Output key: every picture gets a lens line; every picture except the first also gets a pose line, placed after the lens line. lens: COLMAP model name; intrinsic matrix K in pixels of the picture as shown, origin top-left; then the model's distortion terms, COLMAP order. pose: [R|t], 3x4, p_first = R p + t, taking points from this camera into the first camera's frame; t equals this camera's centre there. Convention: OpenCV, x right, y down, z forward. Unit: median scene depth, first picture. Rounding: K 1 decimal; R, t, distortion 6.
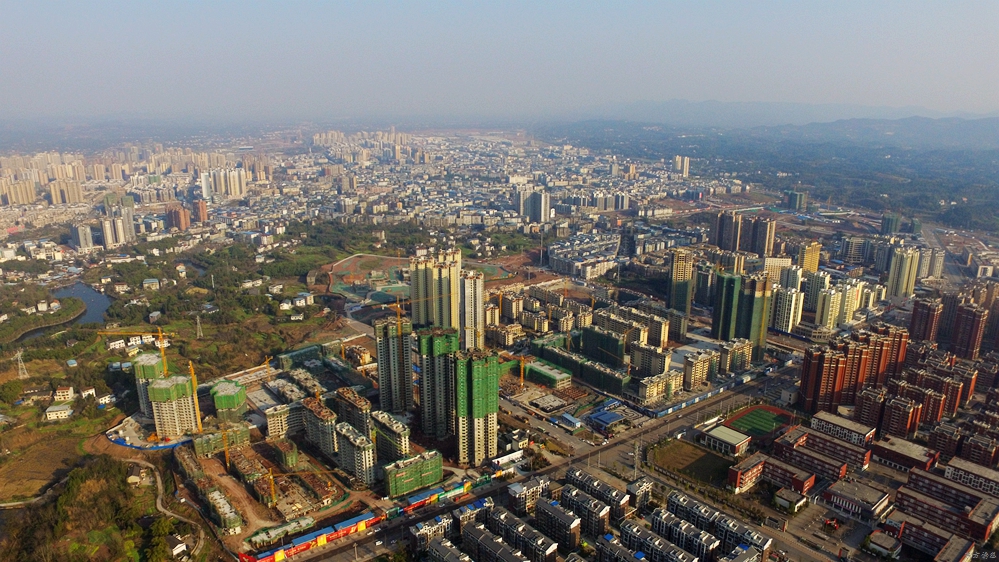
lens RADIAL K [[671.4, 0, 500.2], [0, 671.4, 290.3], [0, 0, 1]] dist [-0.127968, 0.096782]
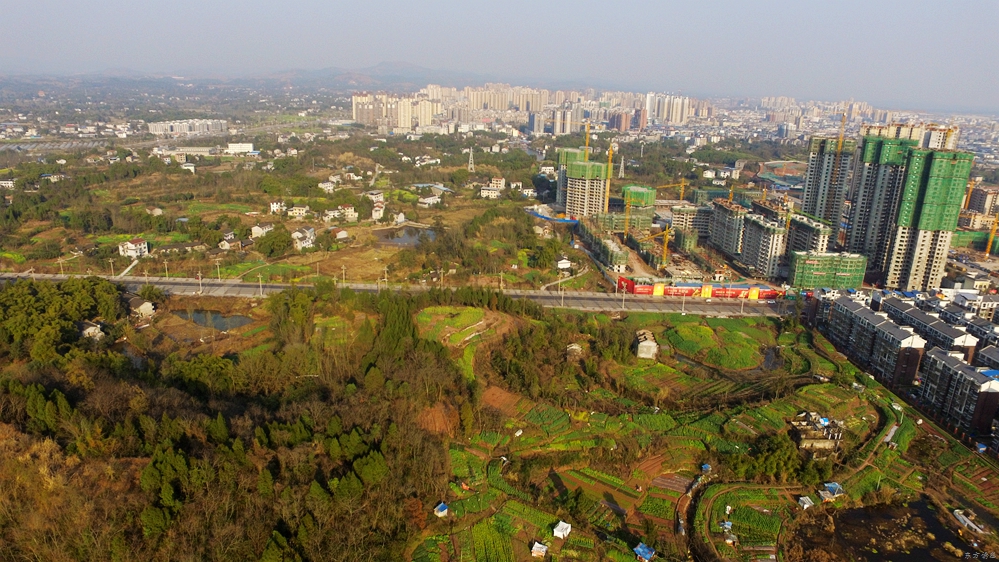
lens RADIAL K [[671.4, 0, 500.2], [0, 671.4, 290.3], [0, 0, 1]] dist [-0.127968, 0.096782]
pose [[0.803726, 0.205701, -0.558311, 0.003649], [-0.192543, 0.977767, 0.083063, 0.230031], [0.562984, 0.040739, 0.825463, 0.062258]]
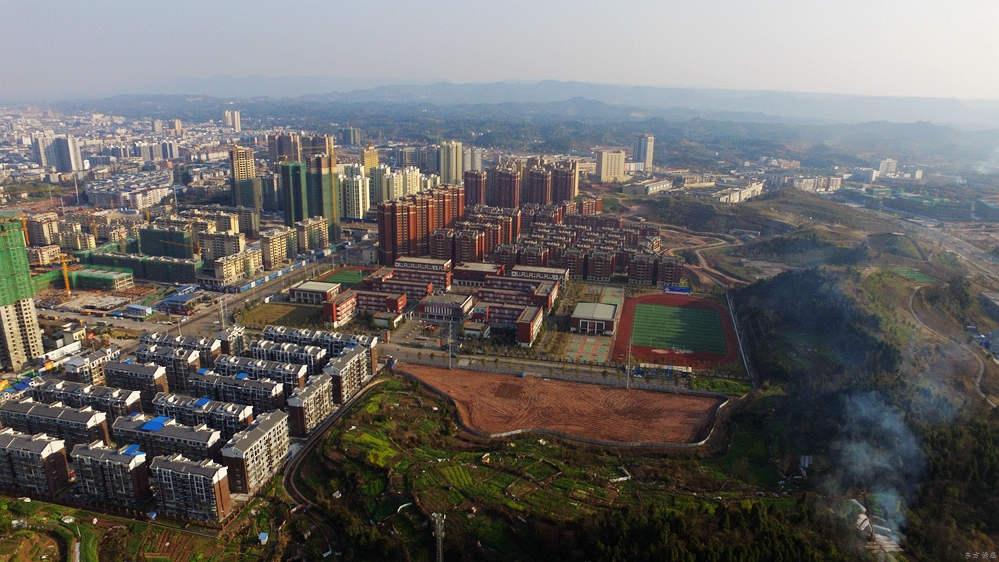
lens RADIAL K [[671.4, 0, 500.2], [0, 671.4, 290.3], [0, 0, 1]] dist [-0.127968, 0.096782]
pose [[0.801863, -0.163607, 0.574672, 0.001387], [0.148816, 0.986159, 0.073106, 0.159761], [-0.578679, 0.026899, 0.815112, 0.045607]]
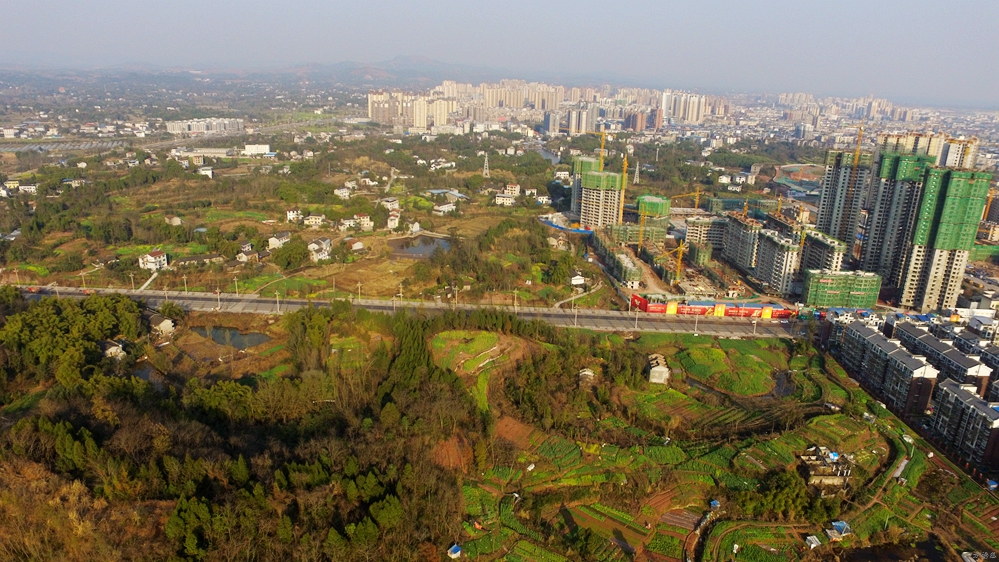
lens RADIAL K [[671.4, 0, 500.2], [0, 671.4, 290.3], [0, 0, 1]] dist [-0.127968, 0.096782]
pose [[0.790203, 0.217475, -0.572960, 0.002106], [-0.198423, 0.975349, 0.096550, 0.209362], [0.579833, 0.037394, 0.813876, 0.057419]]
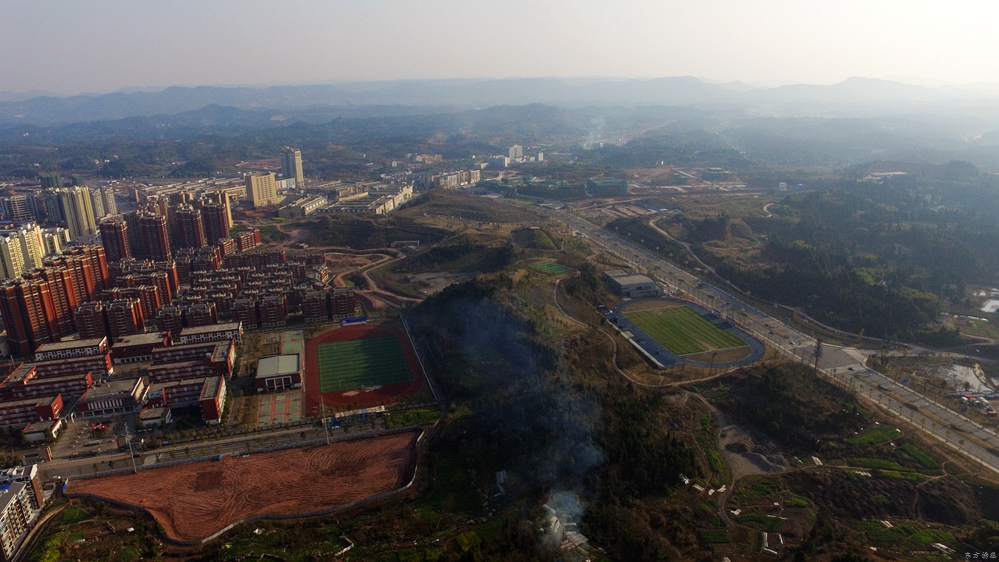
lens RADIAL K [[671.4, 0, 500.2], [0, 671.4, 290.3], [0, 0, 1]] dist [-0.127968, 0.096782]
pose [[0.402809, -0.290233, 0.868049, 0.000401], [0.275787, 0.942804, 0.187252, 0.106929], [-0.872747, 0.163970, 0.459812, 0.031303]]
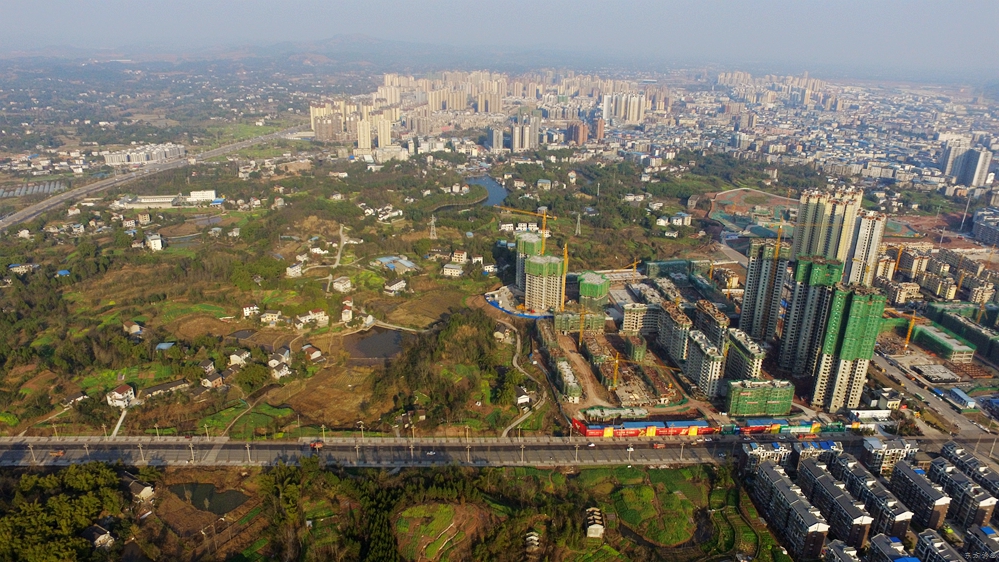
lens RADIAL K [[671.4, 0, 500.2], [0, 671.4, 290.3], [0, 0, 1]] dist [-0.127968, 0.096782]
pose [[0.838245, 0.208642, -0.503800, -0.000475], [-0.167191, 0.977744, 0.126740, 0.052327], [0.519031, -0.022009, 0.854472, 0.014460]]
